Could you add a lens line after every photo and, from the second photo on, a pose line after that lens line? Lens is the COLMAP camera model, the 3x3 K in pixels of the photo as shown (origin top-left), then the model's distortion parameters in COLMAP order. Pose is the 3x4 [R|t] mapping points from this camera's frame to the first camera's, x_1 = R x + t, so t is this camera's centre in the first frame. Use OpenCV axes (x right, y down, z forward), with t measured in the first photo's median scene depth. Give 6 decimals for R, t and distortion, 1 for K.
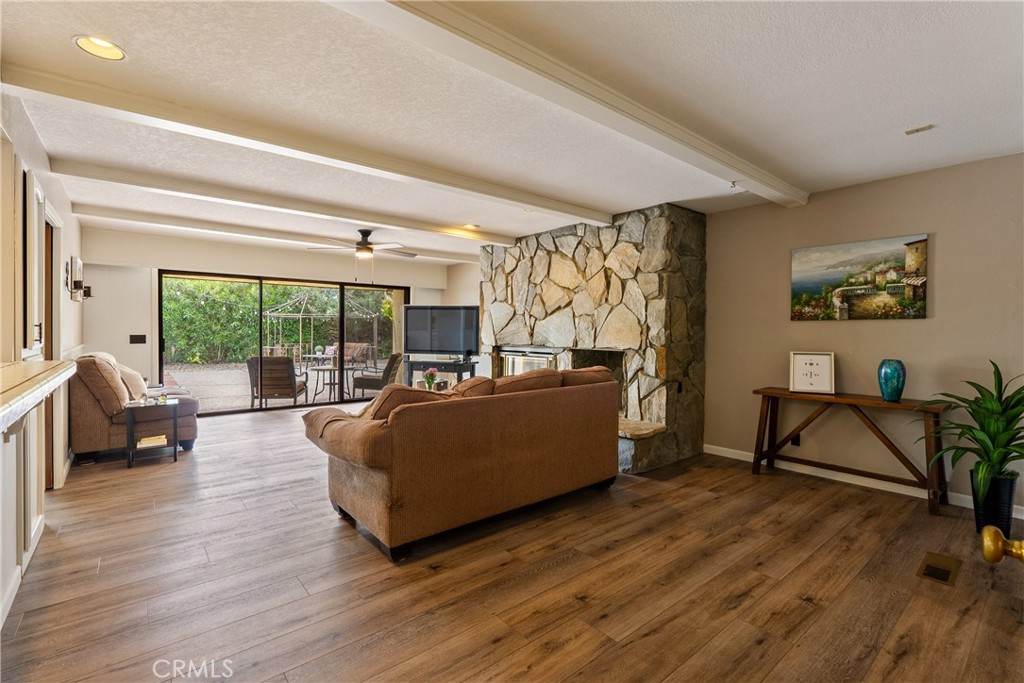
lens RADIAL K [[468.2, 0, 512.5], [0, 468.2, 329.0], [0, 0, 1]] dist [-0.002129, -0.000062]
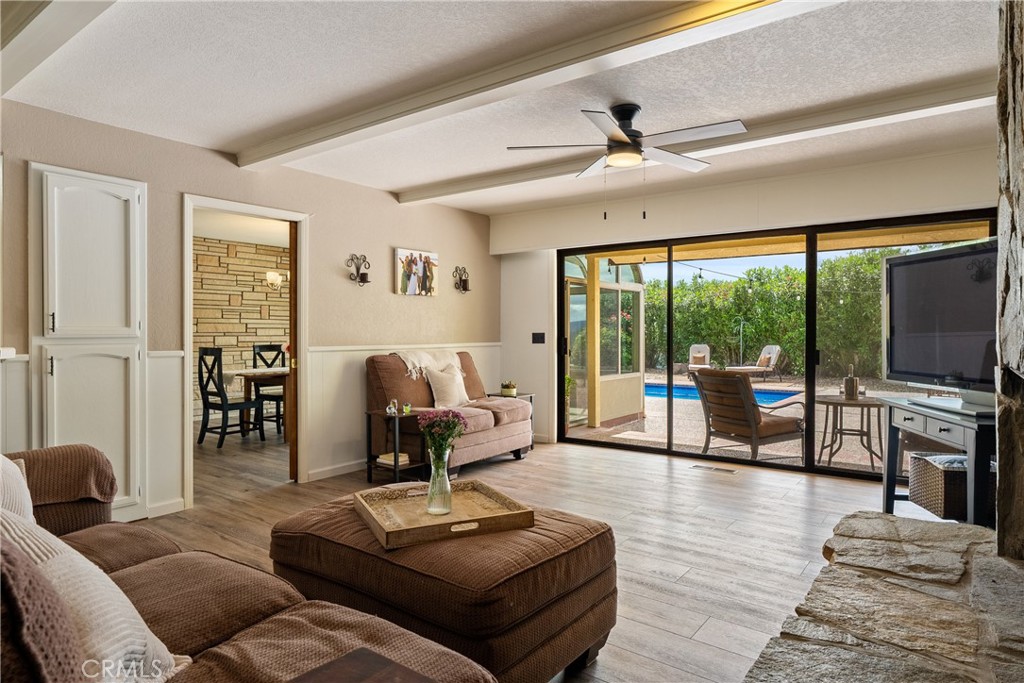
lens RADIAL K [[606.7, 0, 512.0], [0, 606.7, 341.5], [0, 0, 1]] dist [0.000517, 0.000062]
pose [[0.231605, 0.009085, -0.972767, 0.237958], [0.001871, 0.999950, 0.009785, 0.016680], [0.972808, -0.004086, 0.231577, 0.696971]]
